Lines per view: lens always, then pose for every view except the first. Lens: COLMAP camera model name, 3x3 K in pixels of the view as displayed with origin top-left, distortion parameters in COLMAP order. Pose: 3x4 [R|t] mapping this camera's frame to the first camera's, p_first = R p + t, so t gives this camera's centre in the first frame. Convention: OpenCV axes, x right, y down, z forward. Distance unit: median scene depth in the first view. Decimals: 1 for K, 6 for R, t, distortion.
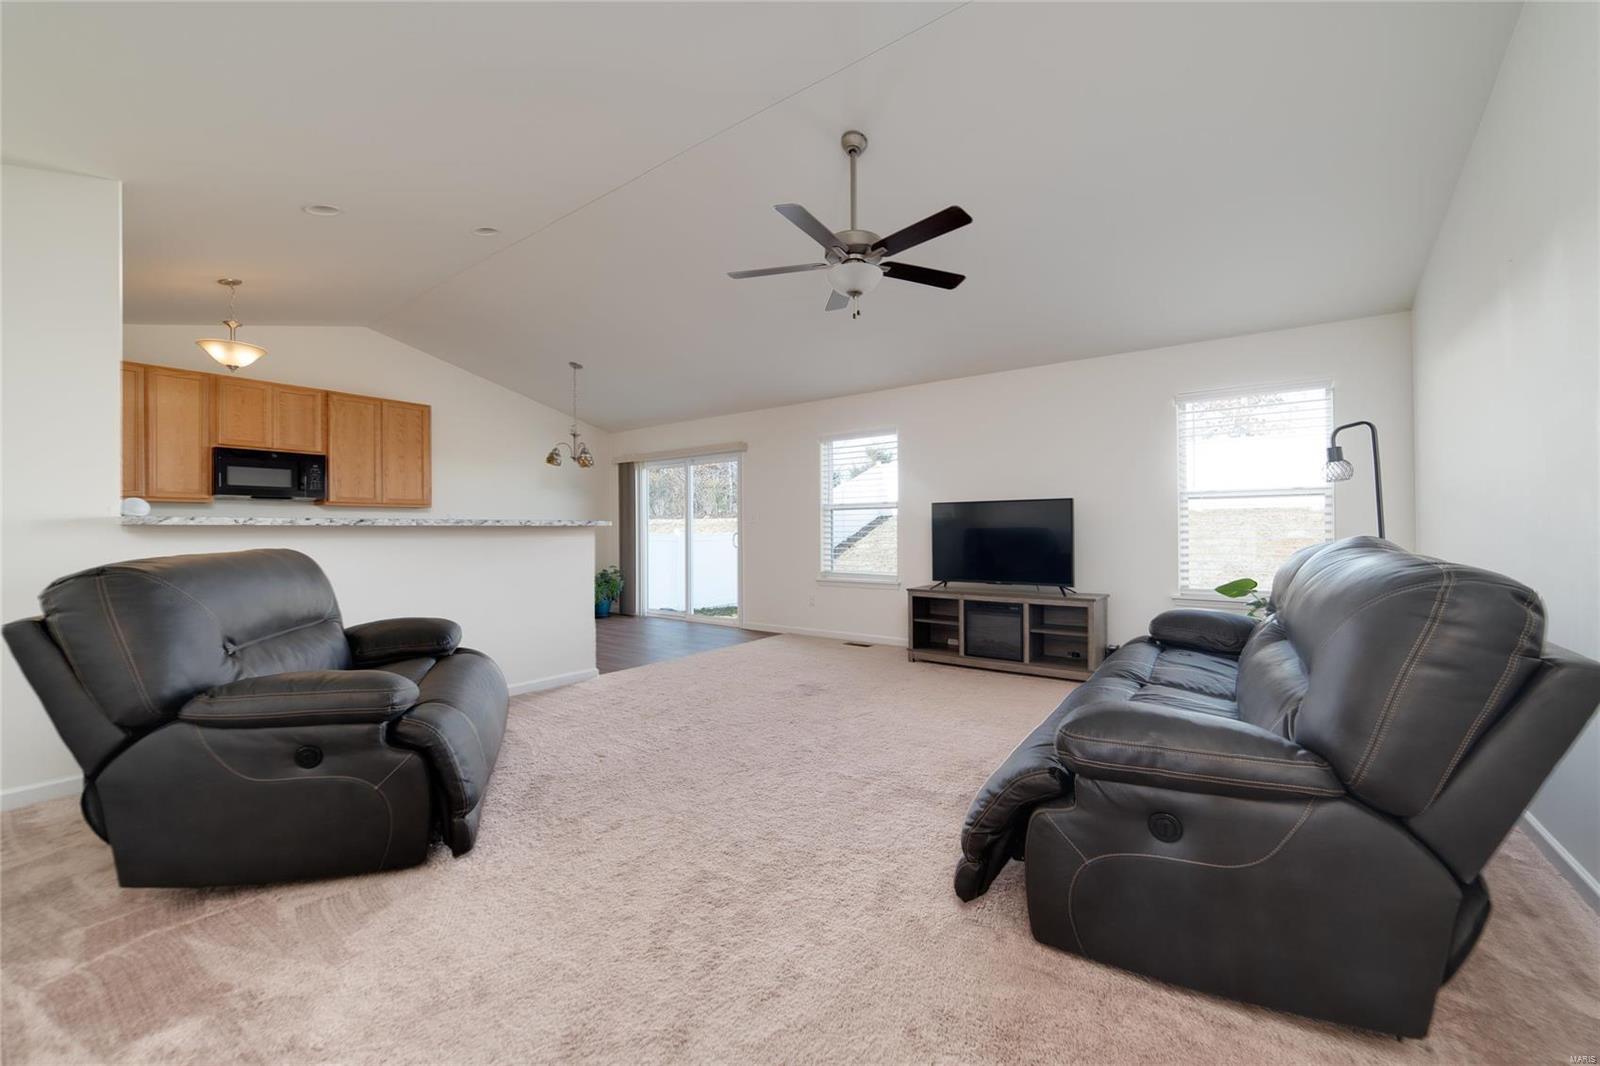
lens RADIAL K [[630.7, 0, 808.5], [0, 630.7, 527.6], [0, 0, 1]] dist [-0.015144, 0.005964]
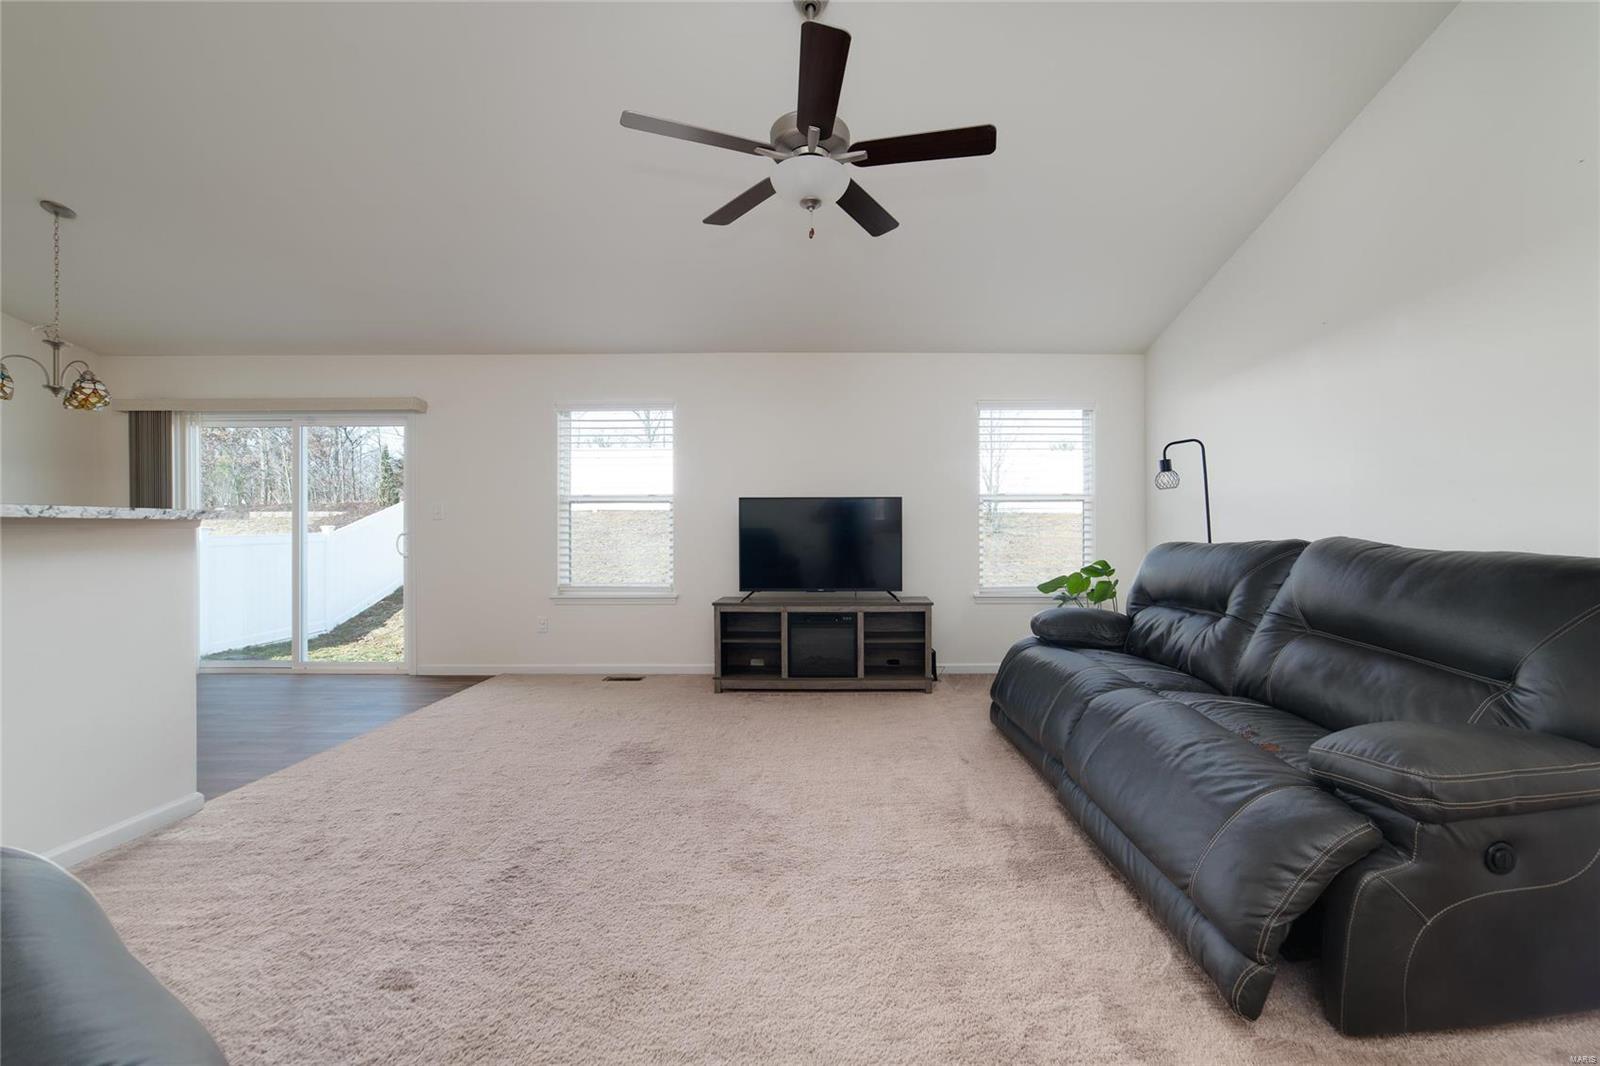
lens RADIAL K [[660.2, 0, 841.6], [0, 660.2, 528.1], [0, 0, 1]] dist [-0.016444, 0.007420]
pose [[0.802670, 0.004111, 0.596409, -0.214619], [-0.005213, 0.999986, 0.000124, 0.000285], [-0.596401, -0.003208, 0.802680, 0.225882]]
